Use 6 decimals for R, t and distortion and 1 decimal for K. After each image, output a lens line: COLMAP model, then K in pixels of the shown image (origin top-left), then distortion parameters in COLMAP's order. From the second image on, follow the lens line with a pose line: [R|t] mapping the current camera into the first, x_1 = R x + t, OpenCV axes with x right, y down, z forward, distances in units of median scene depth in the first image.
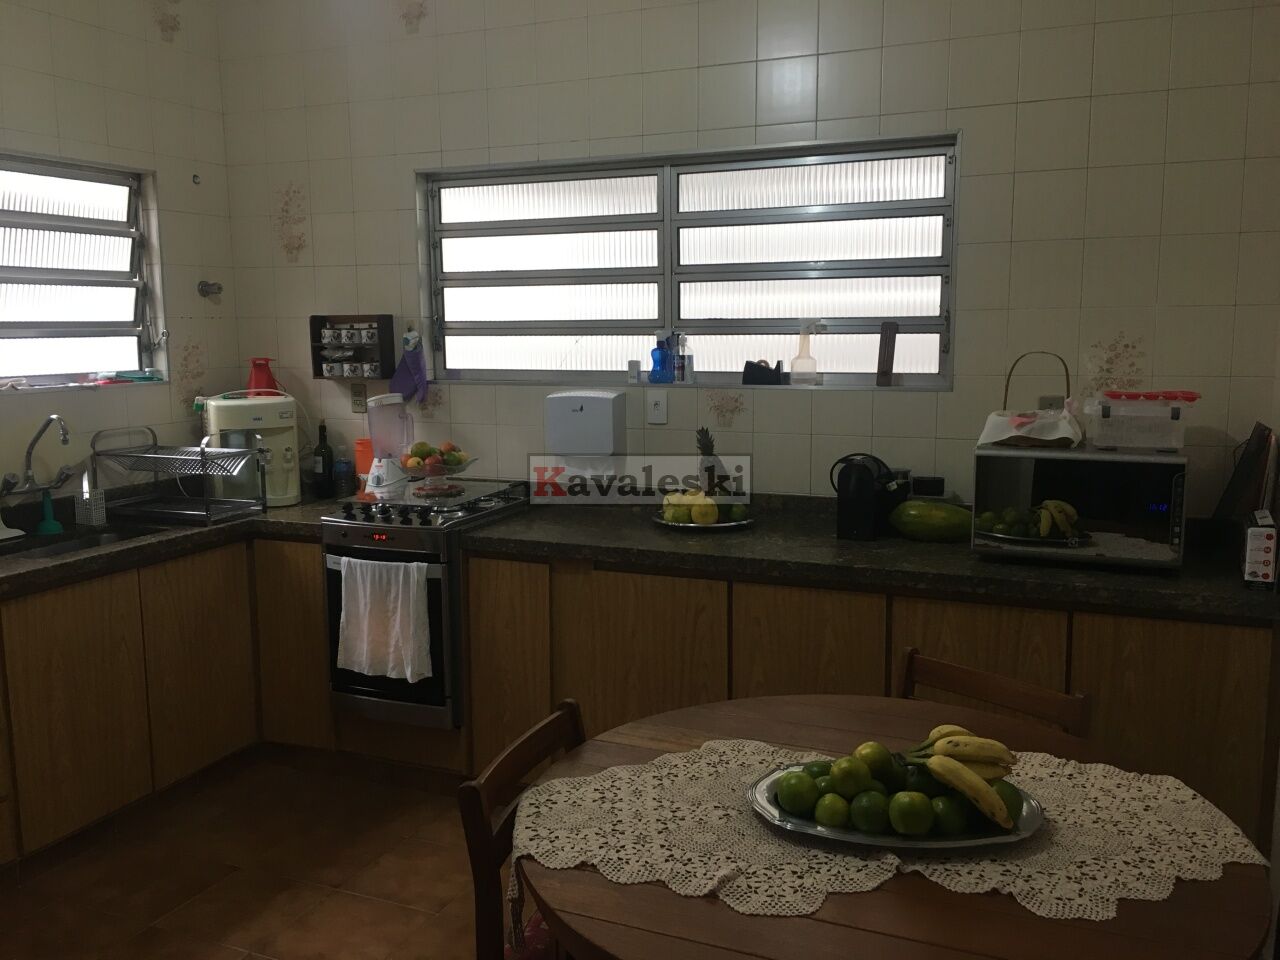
lens RADIAL K [[1096.5, 0, 634.2], [0, 1096.5, 475.0], [0, 0, 1]] dist [0.079113, -0.101239]
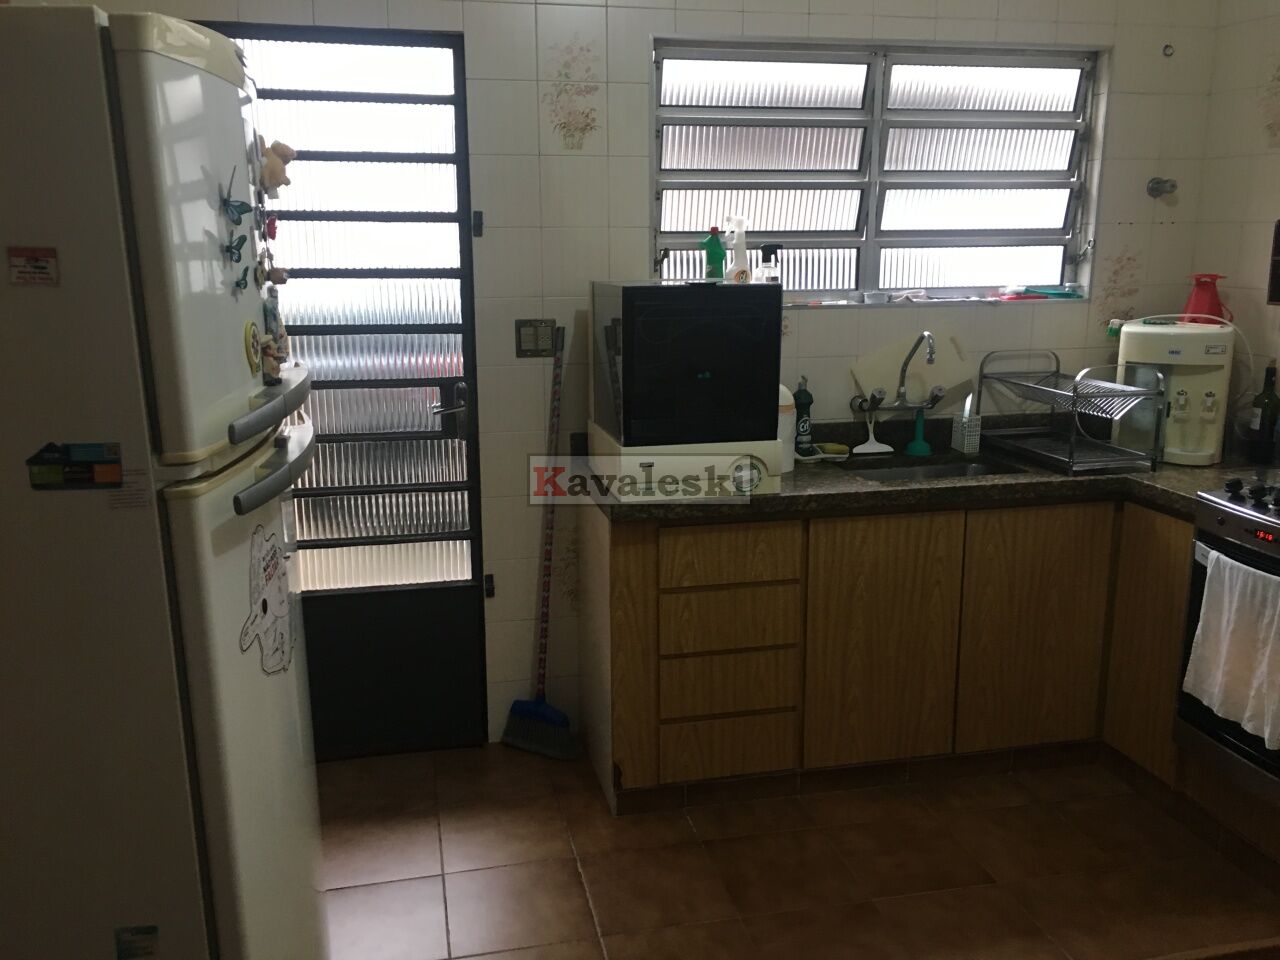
lens RADIAL K [[1096.5, 0, 634.2], [0, 1096.5, 475.0], [0, 0, 1]] dist [0.079113, -0.101239]
pose [[0.588062, 0.179254, -0.788702, 0.078755], [-0.111084, 0.983791, 0.140768, -0.033951], [0.801152, 0.004831, 0.598442, 0.215290]]
